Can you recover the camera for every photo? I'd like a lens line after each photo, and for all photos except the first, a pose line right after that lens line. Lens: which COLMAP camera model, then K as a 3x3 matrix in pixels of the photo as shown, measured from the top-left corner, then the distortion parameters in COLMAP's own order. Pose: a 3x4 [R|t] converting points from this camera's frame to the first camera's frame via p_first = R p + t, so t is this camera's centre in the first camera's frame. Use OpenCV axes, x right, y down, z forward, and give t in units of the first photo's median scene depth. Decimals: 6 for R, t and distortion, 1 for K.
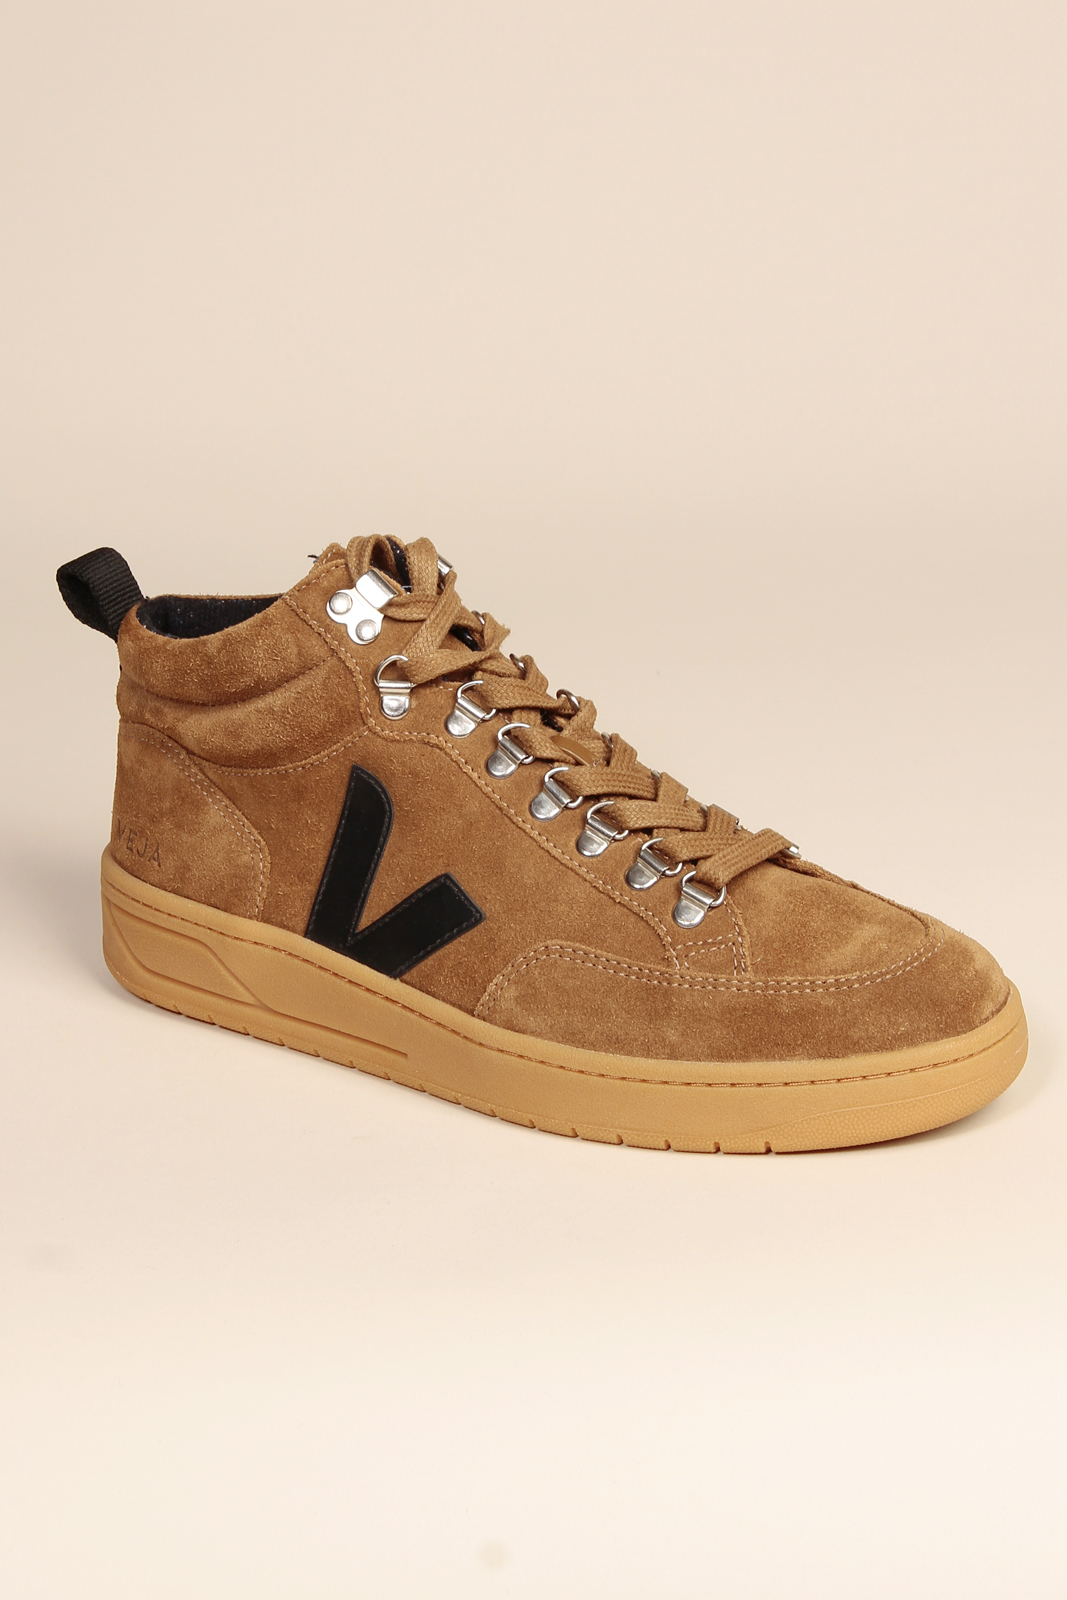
lens RADIAL K [[2646.7, 0, 533.5], [0, 2646.7, 800.0], [0, 0, 1]] dist [0.008407, 0.013648]
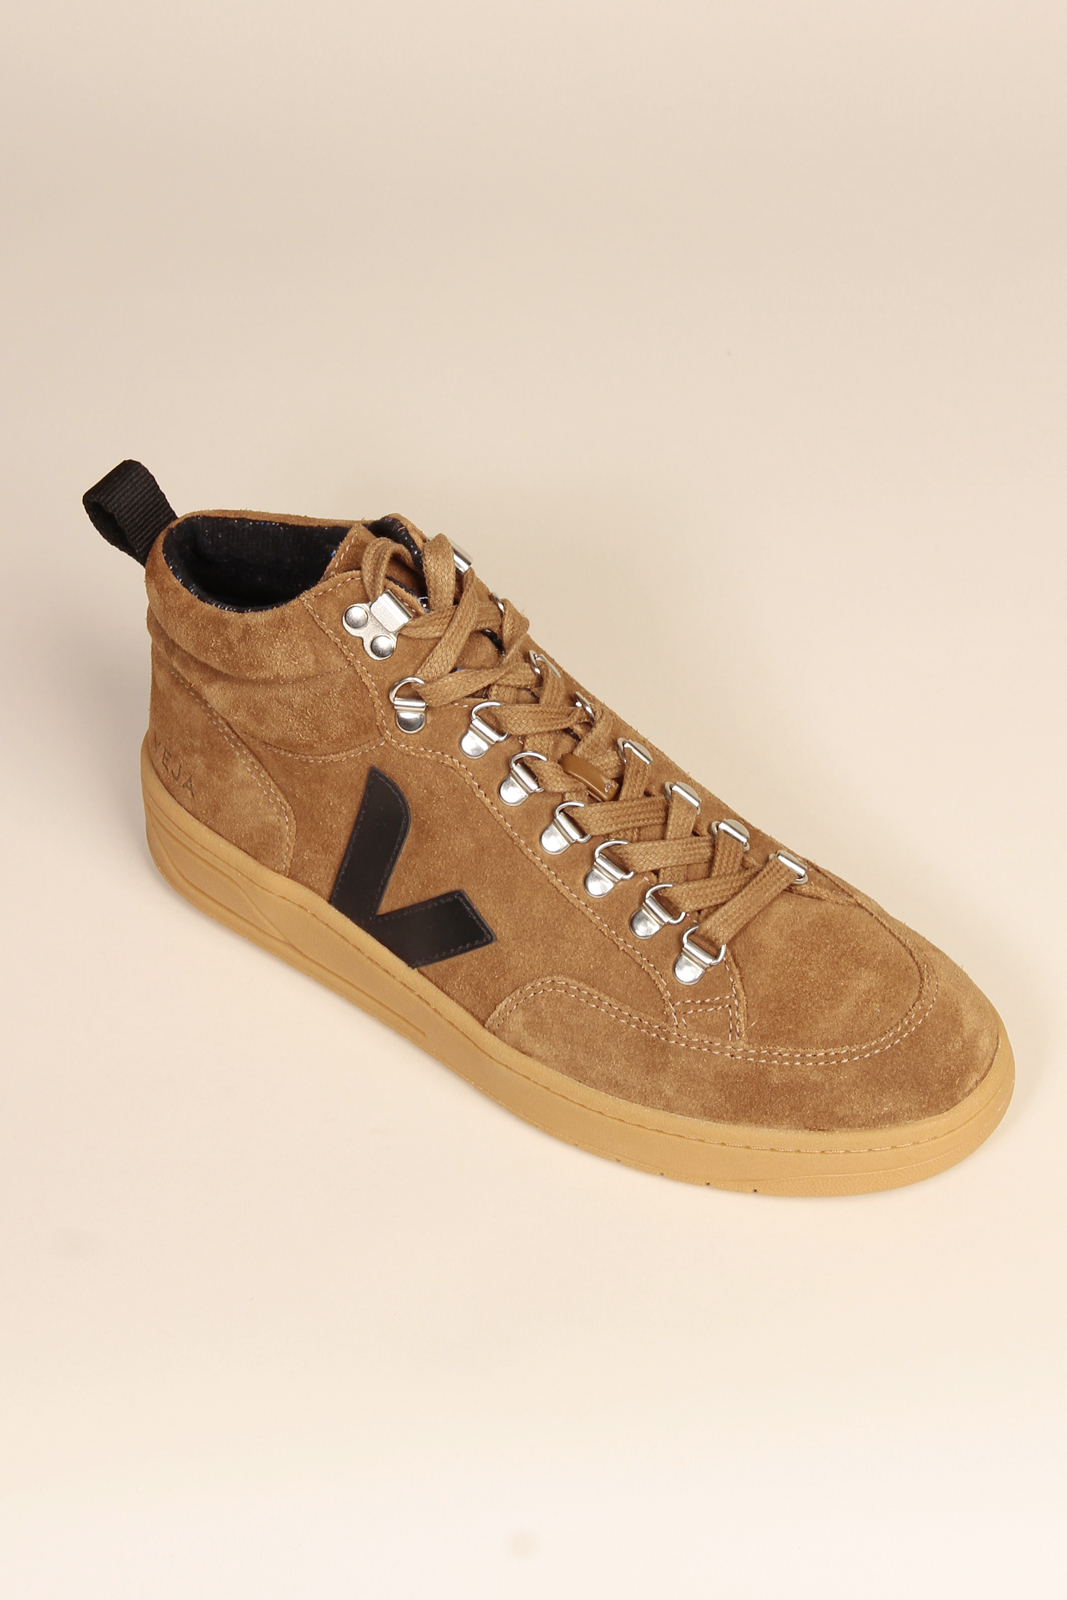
lens RADIAL K [[2646.7, 0, 533.5], [0, 2646.7, 800.0], [0, 0, 1]] dist [0.008407, 0.013648]
pose [[0.998642, 0.023665, -0.046410, 0.043262], [-0.008828, 0.954859, 0.296929, -0.316115], [0.051342, -0.296116, 0.953771, 0.032410]]
